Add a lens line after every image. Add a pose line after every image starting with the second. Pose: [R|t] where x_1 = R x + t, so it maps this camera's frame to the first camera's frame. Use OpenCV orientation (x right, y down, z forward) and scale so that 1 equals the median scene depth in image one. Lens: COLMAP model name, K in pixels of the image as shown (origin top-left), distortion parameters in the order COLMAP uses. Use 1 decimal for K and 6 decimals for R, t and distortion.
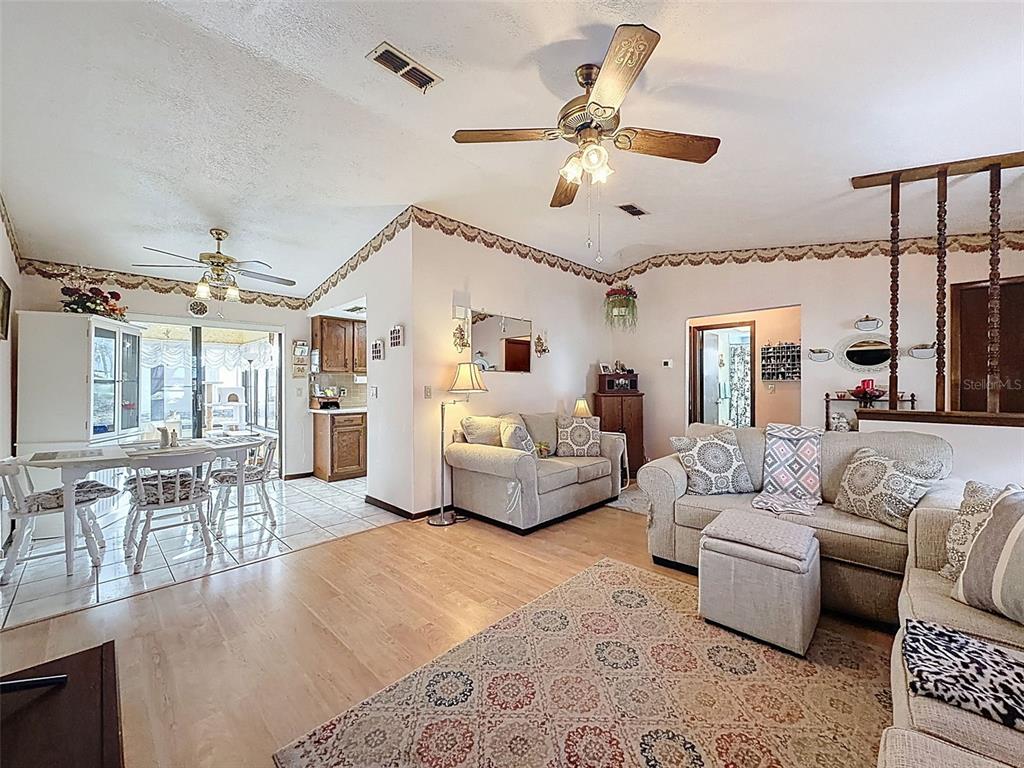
lens RADIAL K [[411.3, 0, 512.0], [0, 411.3, 386.3], [0, 0, 1]] dist [-0.000865, -0.000139]
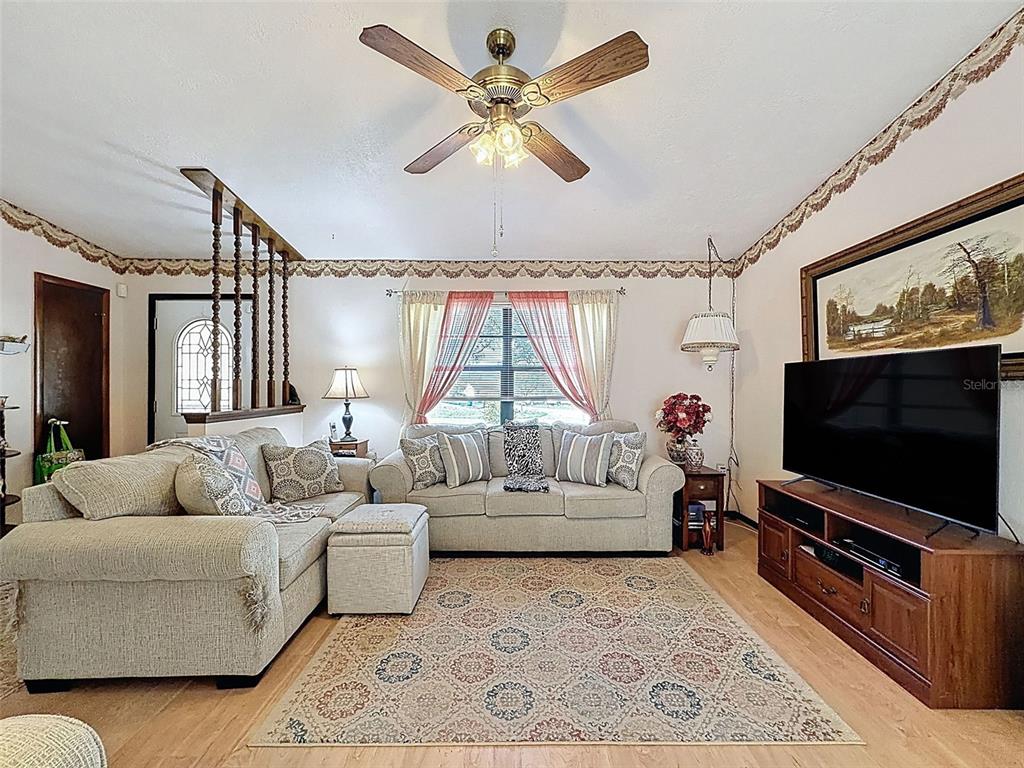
lens RADIAL K [[411.3, 0, 512.0], [0, 411.3, 386.3], [0, 0, 1]] dist [-0.000865, -0.000139]
pose [[-0.694364, -0.000555, 0.719623, -0.246546], [0.000997, 0.999998, 0.001733, -0.004890], [-0.719623, 0.001921, -0.694362, 0.824532]]
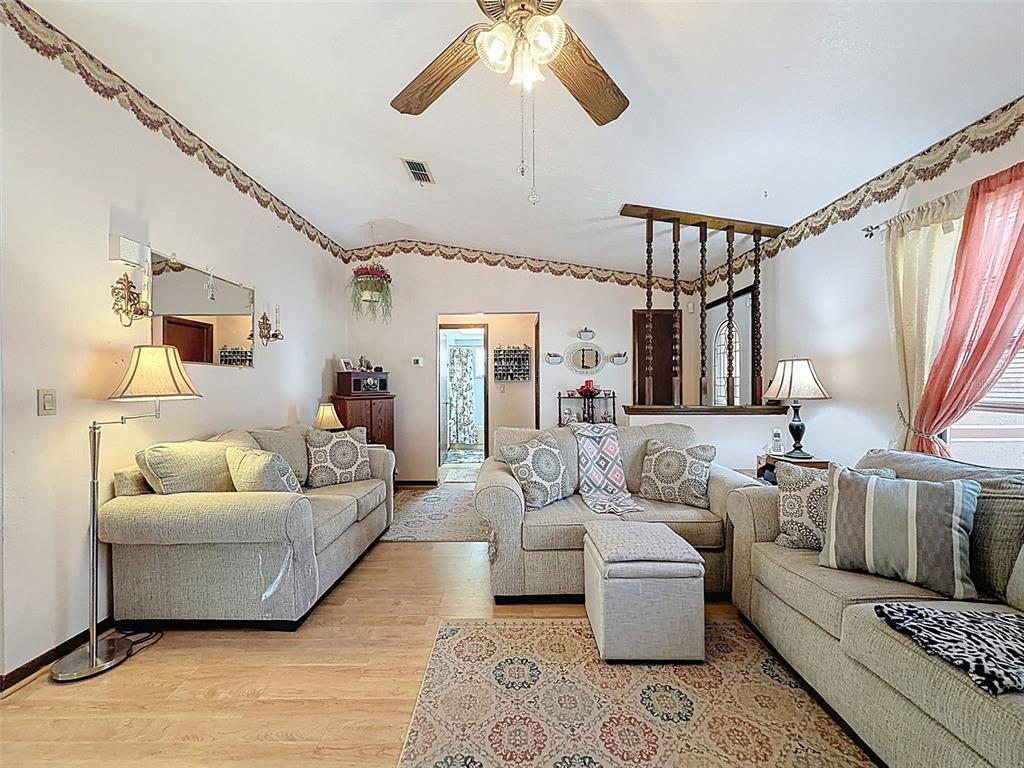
lens RADIAL K [[416.3, 0, 512.0], [0, 416.3, 384.0], [0, 0, 1]] dist [-0.000039, -0.000122]
pose [[0.722368, -0.000411, 0.691509, -0.143816], [0.004996, 0.999977, -0.004624, -0.001510], [-0.691491, 0.006795, 0.722354, 0.274247]]
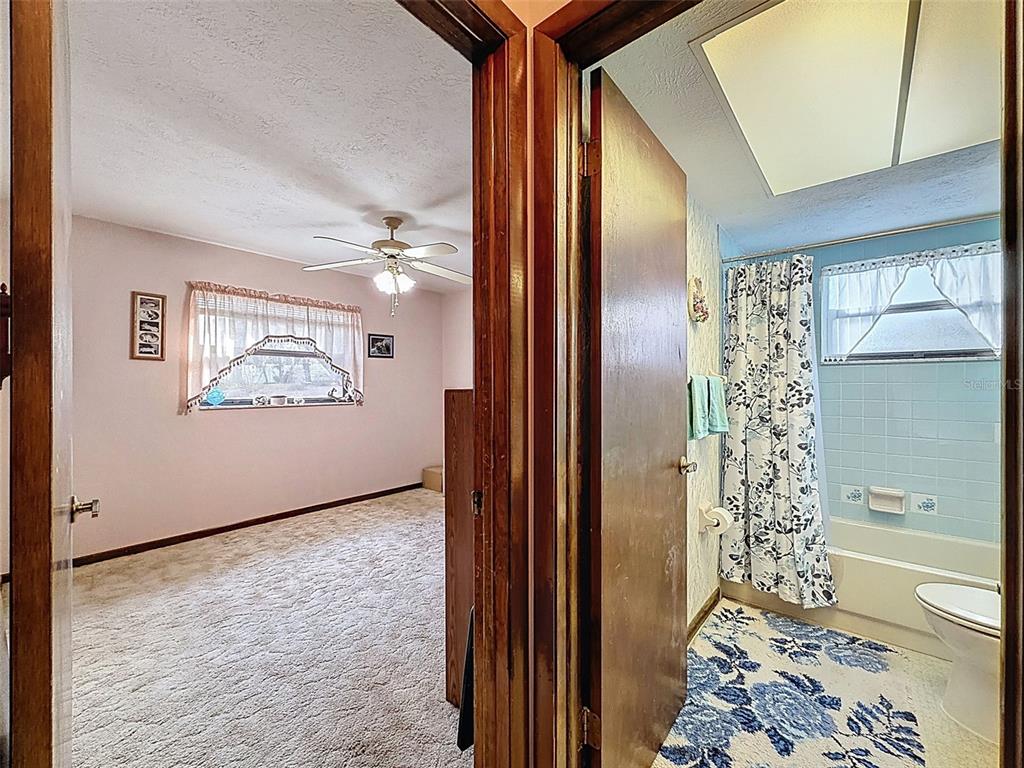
lens RADIAL K [[411.3, 0, 512.0], [0, 411.3, 386.3], [0, 0, 1]] dist [-0.000865, -0.000139]
pose [[0.998195, 0.000124, 0.060053, 0.667644], [-0.000188, 0.999999, 0.001054, -0.009040], [-0.060052, -0.001063, 0.998195, 1.324747]]
